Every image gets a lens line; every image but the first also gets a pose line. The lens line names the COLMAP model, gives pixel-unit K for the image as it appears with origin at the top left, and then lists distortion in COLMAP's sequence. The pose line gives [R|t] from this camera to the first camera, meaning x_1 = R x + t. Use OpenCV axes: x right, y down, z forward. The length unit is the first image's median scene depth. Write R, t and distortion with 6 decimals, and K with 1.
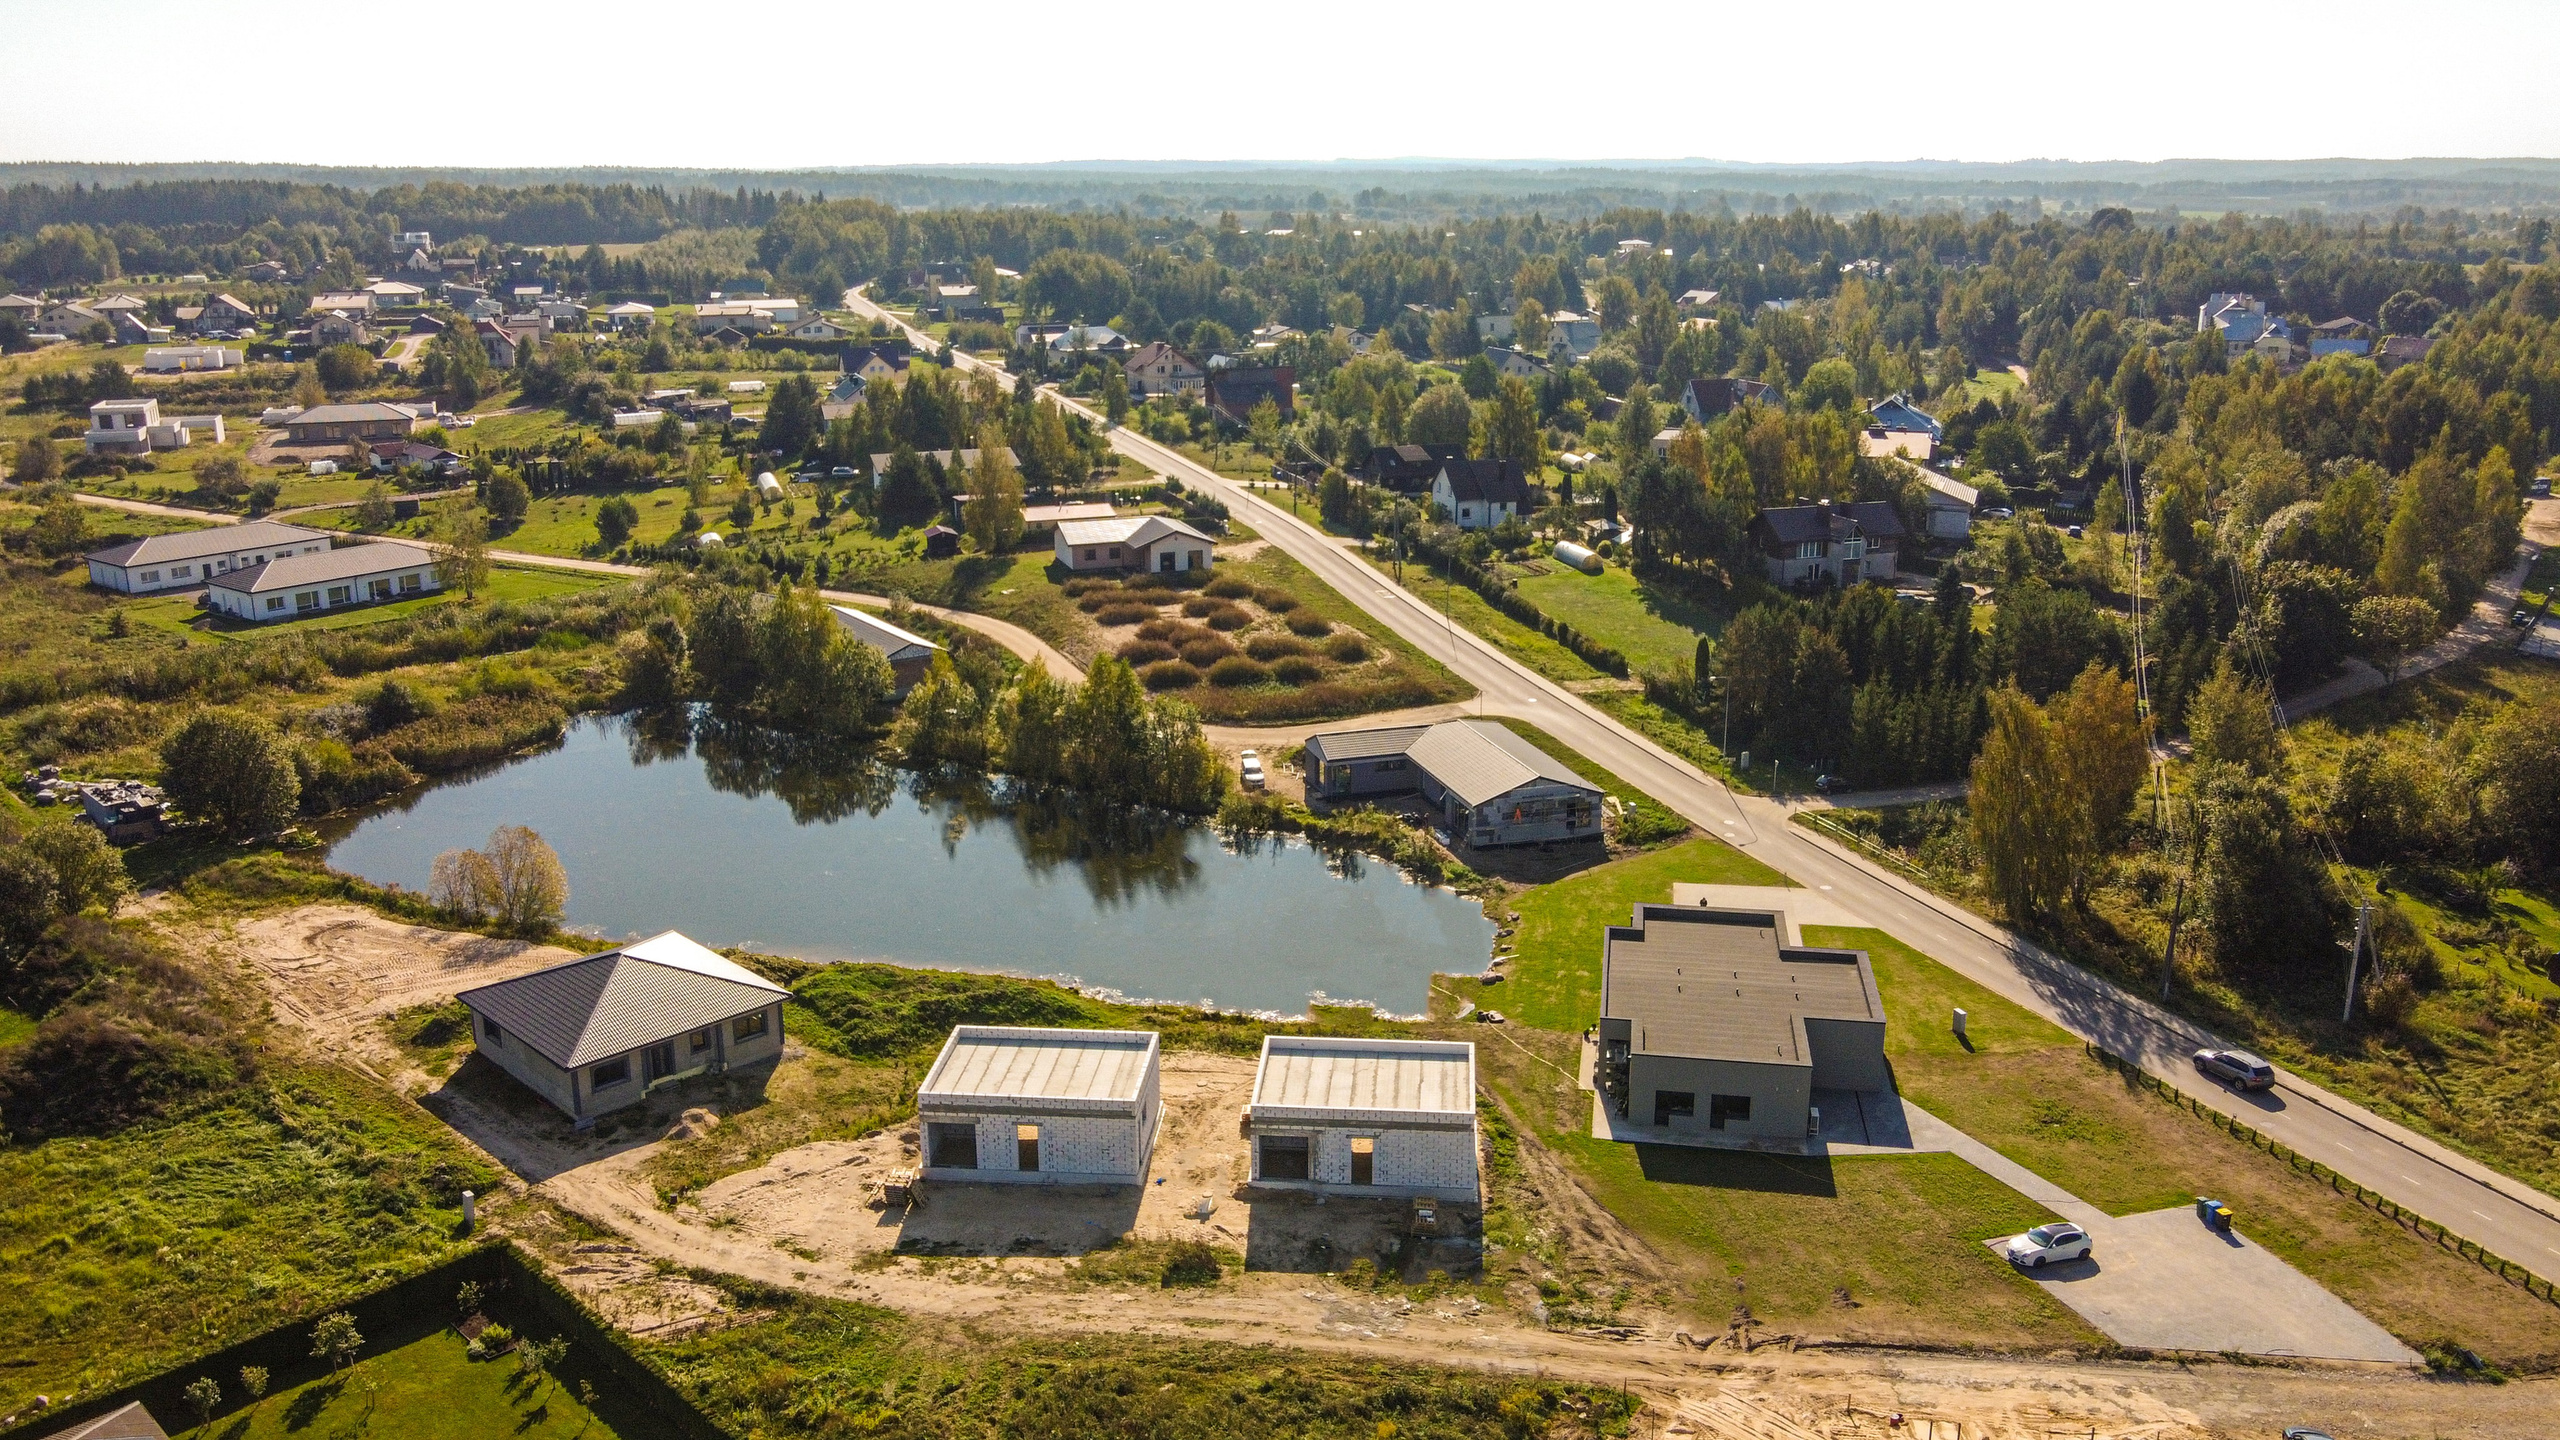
lens RADIAL K [[1978.7, 0, 1280.0], [0, 1978.7, 720.0], [0, 0, 1]] dist [-0.014987, 0.052713]
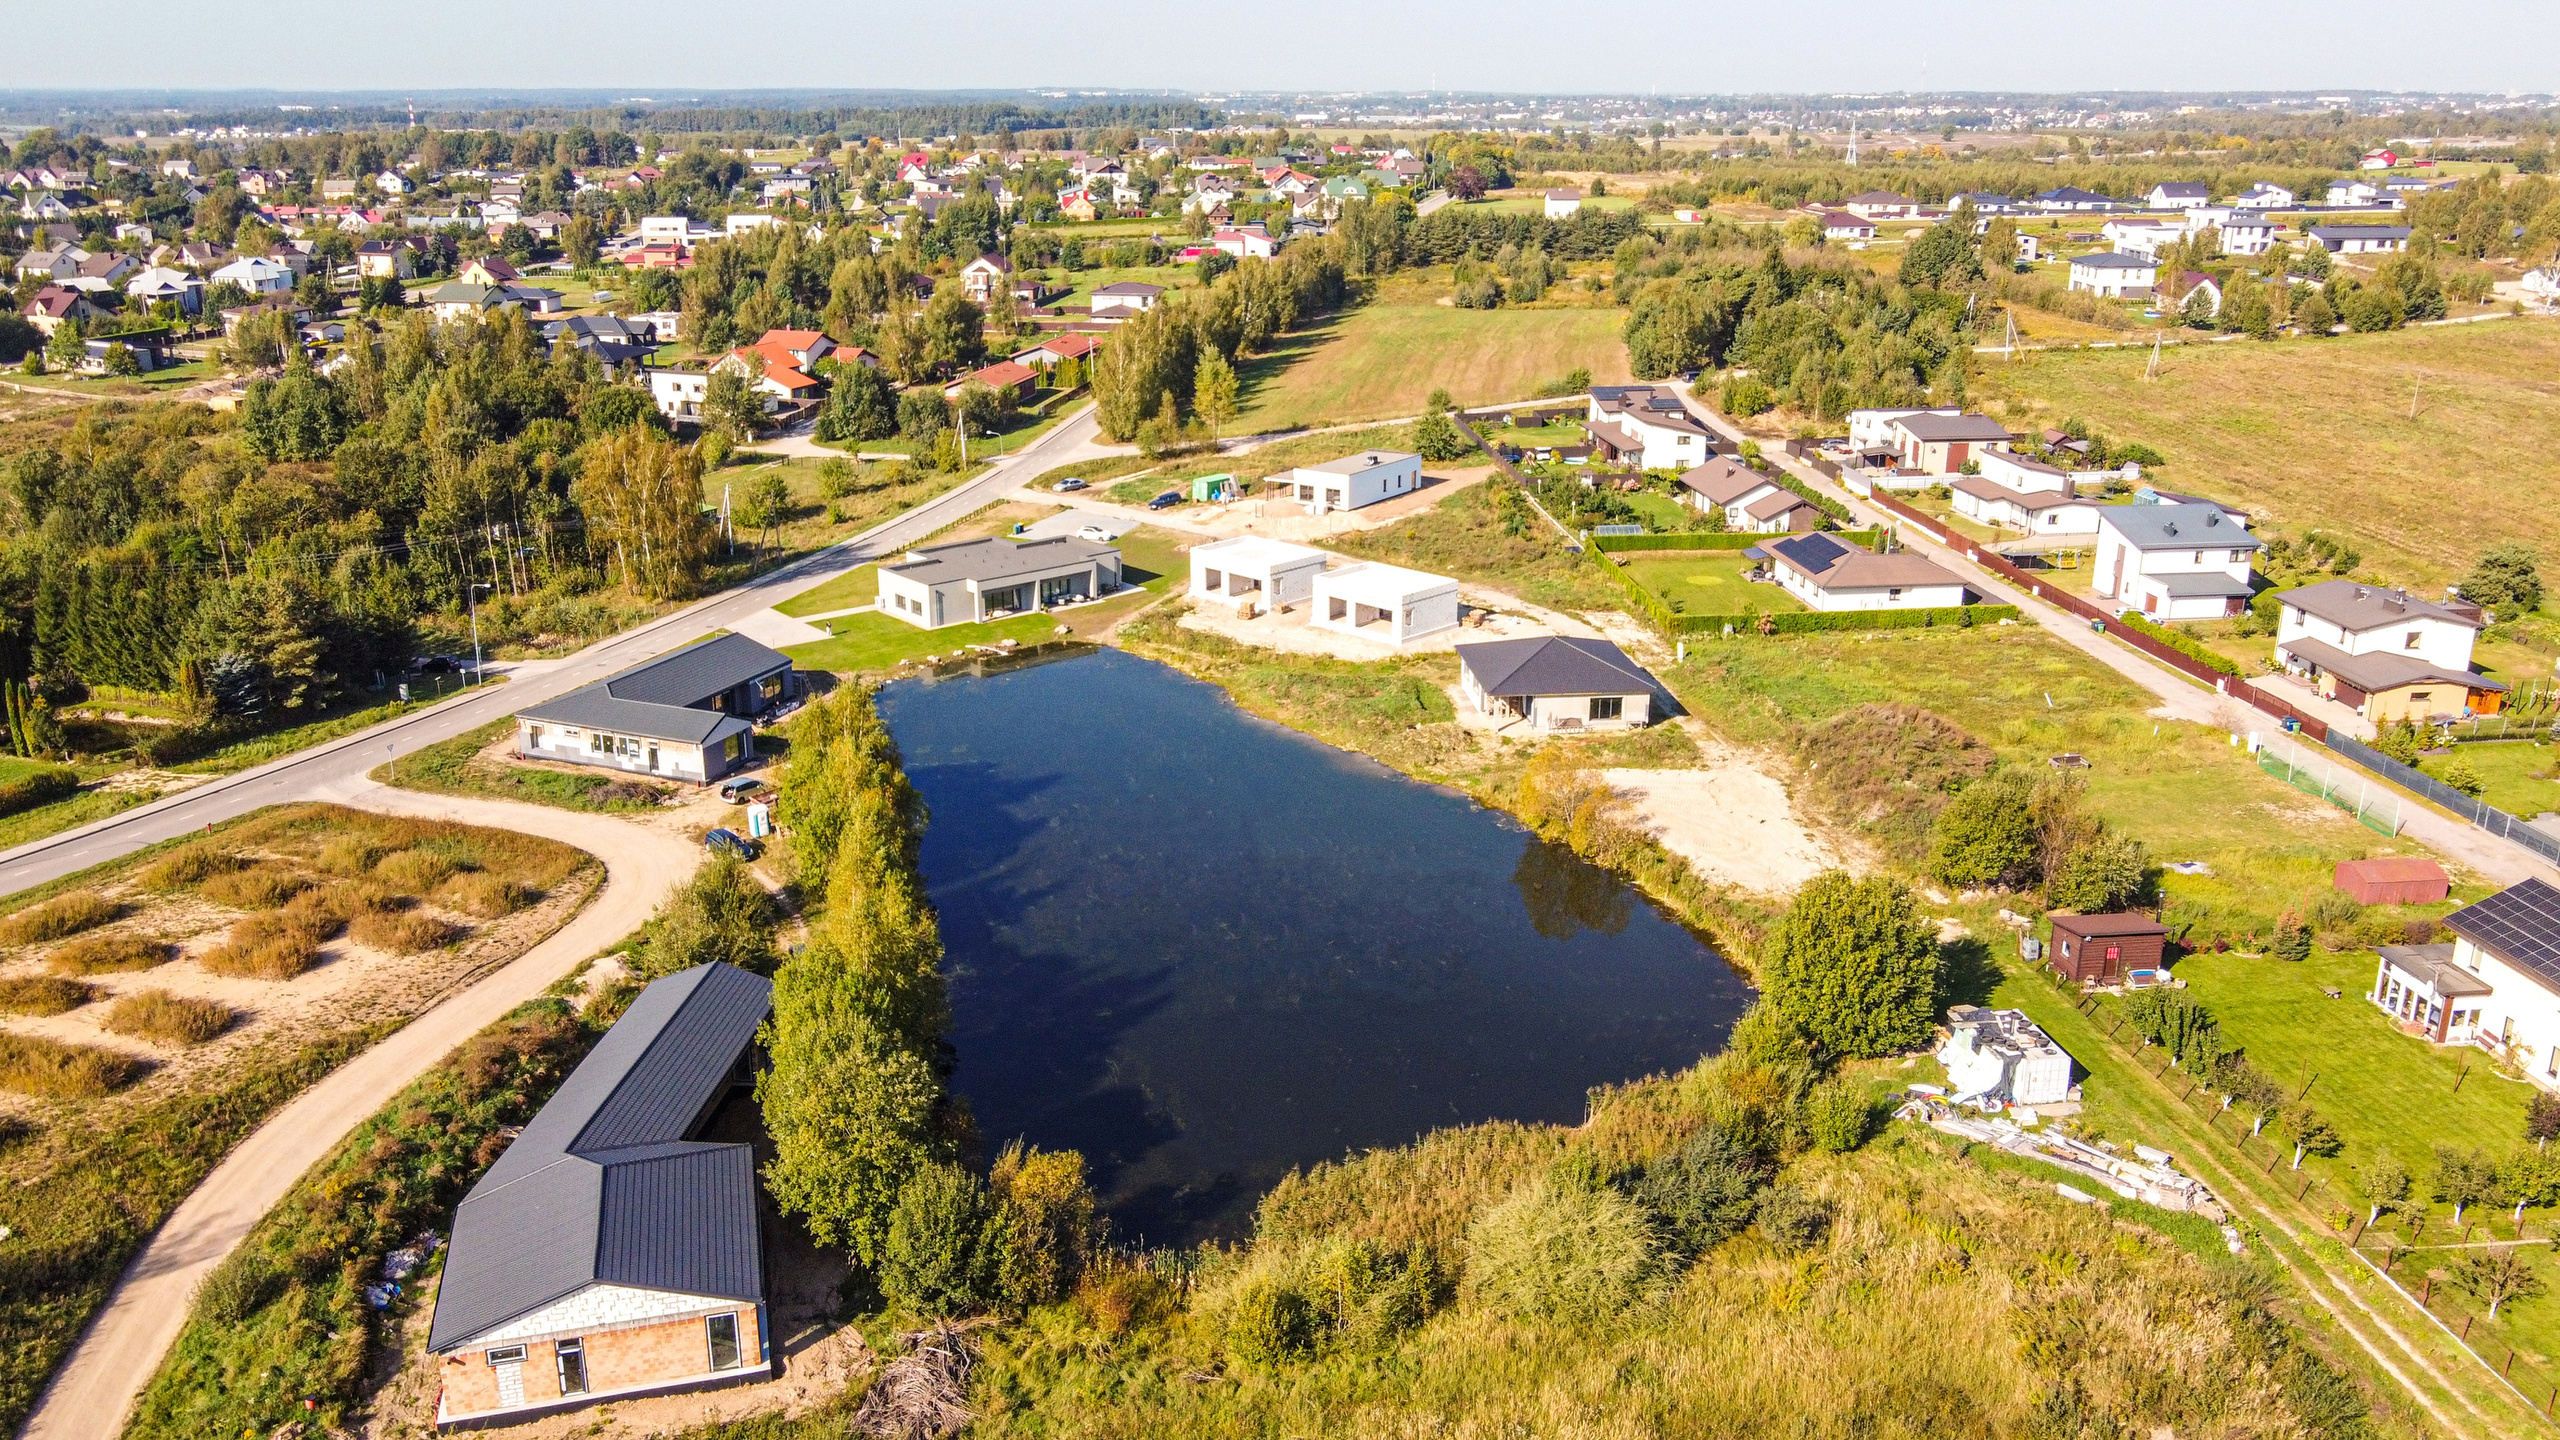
lens RADIAL K [[1978.7, 0, 1280.0], [0, 1978.7, 720.0], [0, 0, 1]] dist [-0.014987, 0.052713]
pose [[-0.779374, -0.190565, 0.596876, -0.787230], [0.170055, 0.852531, 0.494239, -0.430729], [-0.603040, 0.486698, -0.632035, 1.547414]]
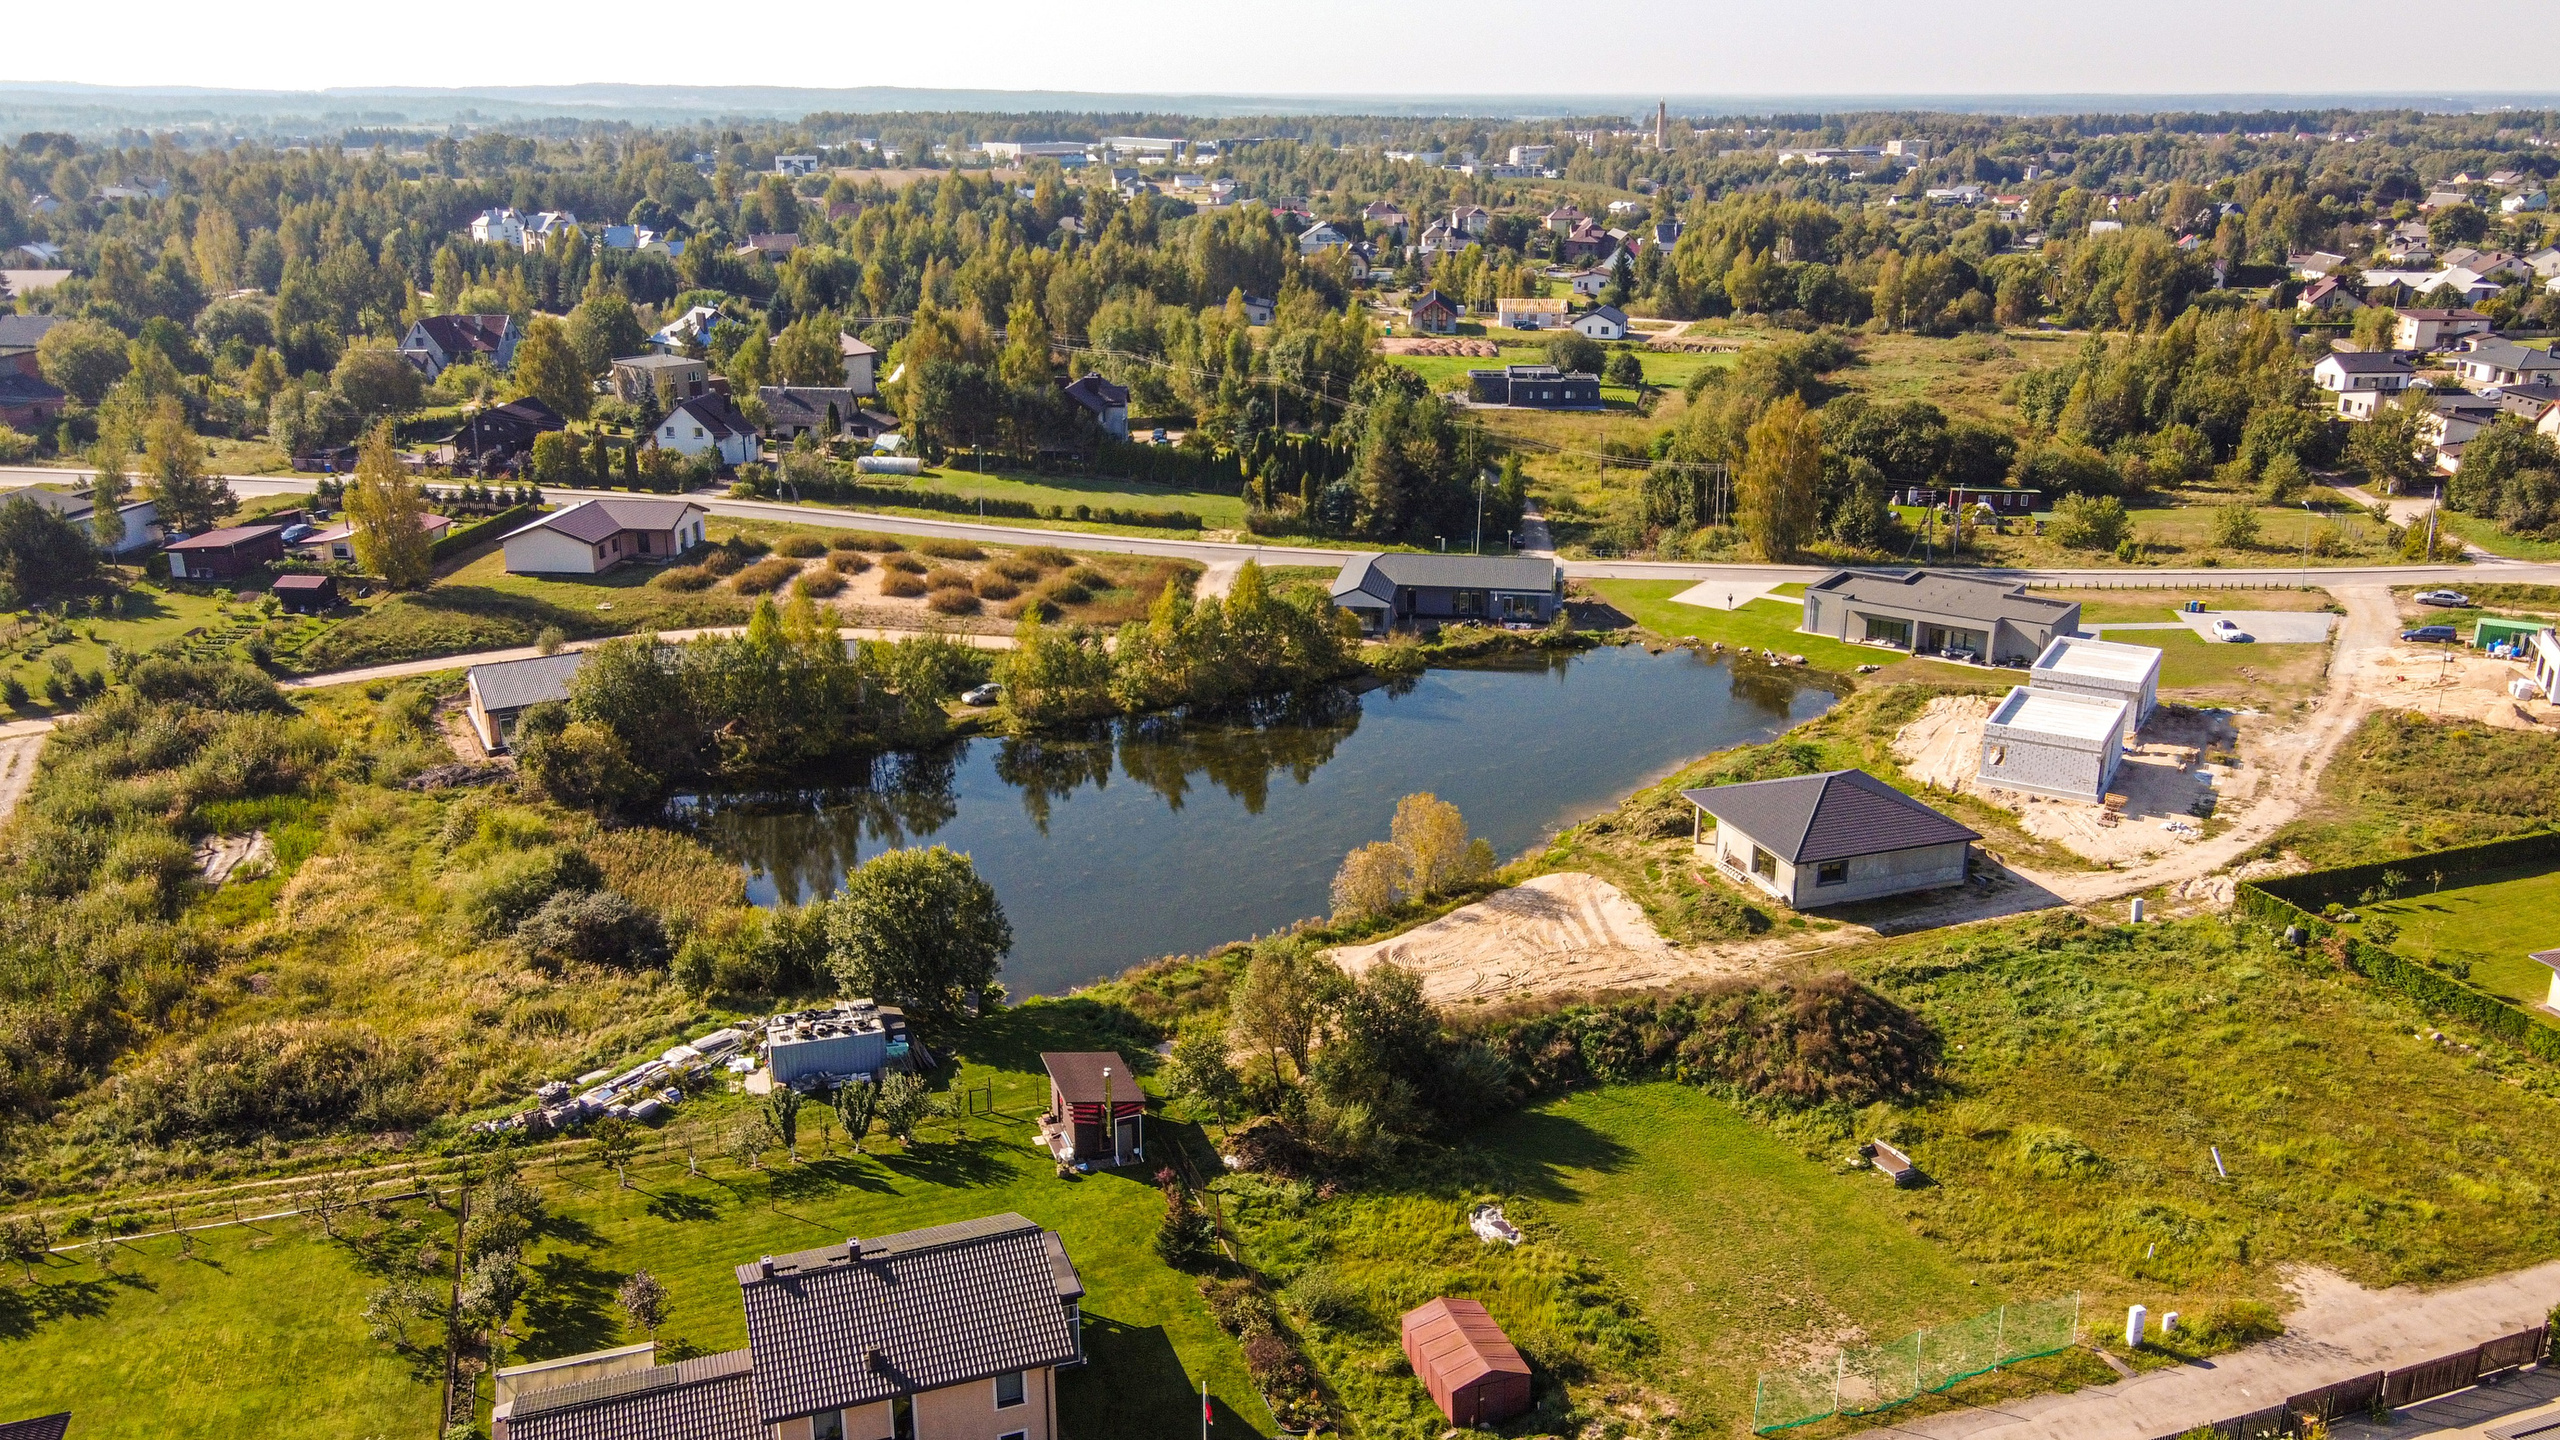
lens RADIAL K [[1978.7, 0, 1280.0], [0, 1978.7, 720.0], [0, 0, 1]] dist [-0.014987, 0.052713]
pose [[0.437795, -0.273563, 0.856445, -1.087869], [0.243124, 0.953117, 0.180162, -0.148217], [-0.865578, 0.129349, 0.483780, 0.540897]]
